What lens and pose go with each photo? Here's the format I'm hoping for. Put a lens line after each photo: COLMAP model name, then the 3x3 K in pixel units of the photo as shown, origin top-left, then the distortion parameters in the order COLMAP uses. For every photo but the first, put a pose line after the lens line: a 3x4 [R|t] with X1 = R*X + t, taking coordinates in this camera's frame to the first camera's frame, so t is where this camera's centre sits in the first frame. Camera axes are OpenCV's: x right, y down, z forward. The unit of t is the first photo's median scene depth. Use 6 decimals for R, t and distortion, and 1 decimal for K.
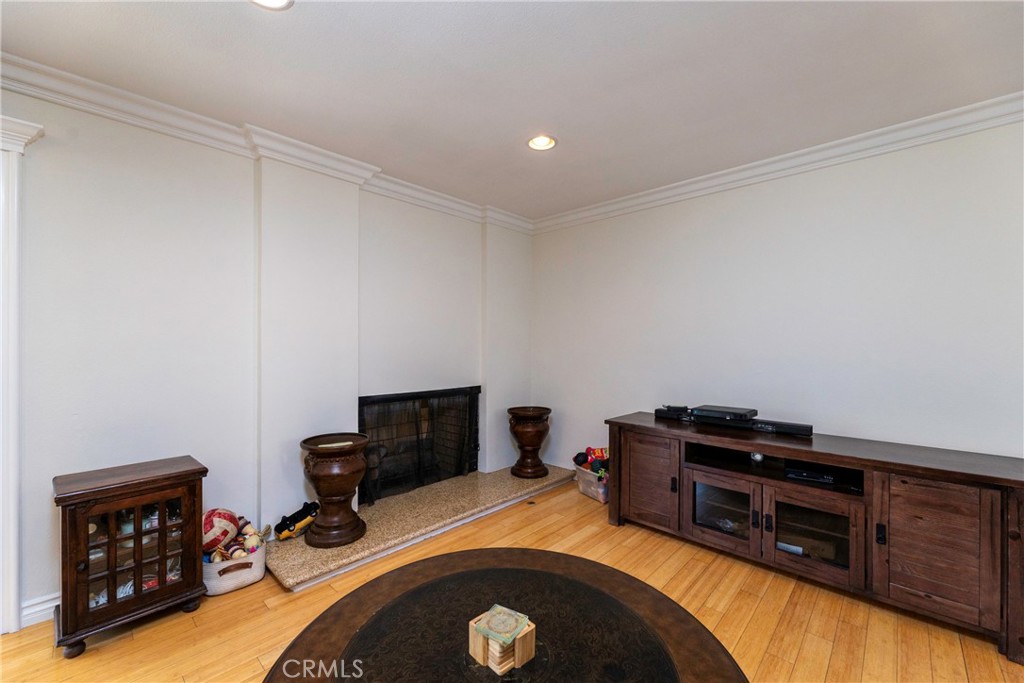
lens RADIAL K [[416.2, 0, 512.2], [0, 416.2, 344.0], [0, 0, 1]] dist [-0.000003, 0.000093]
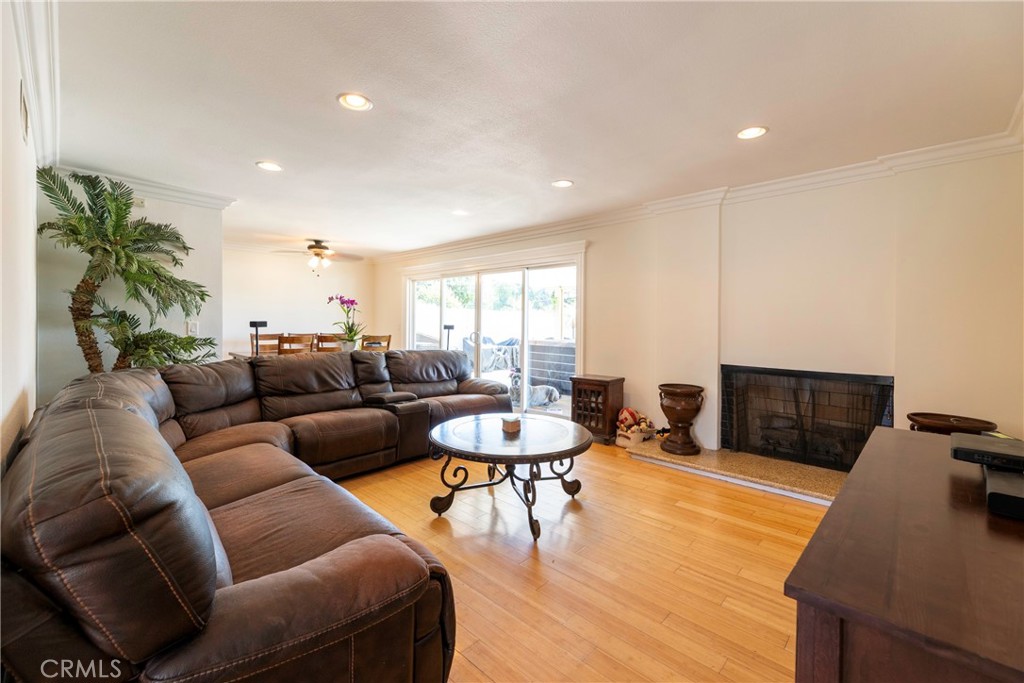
lens RADIAL K [[416.2, 0, 512.2], [0, 416.2, 344.0], [0, 0, 1]] dist [-0.000003, 0.000093]
pose [[-0.001090, 0.053933, -0.998544, 1.141086], [-0.005908, 0.998527, 0.053939, -0.006758], [0.999982, 0.005958, -0.000770, 0.406581]]
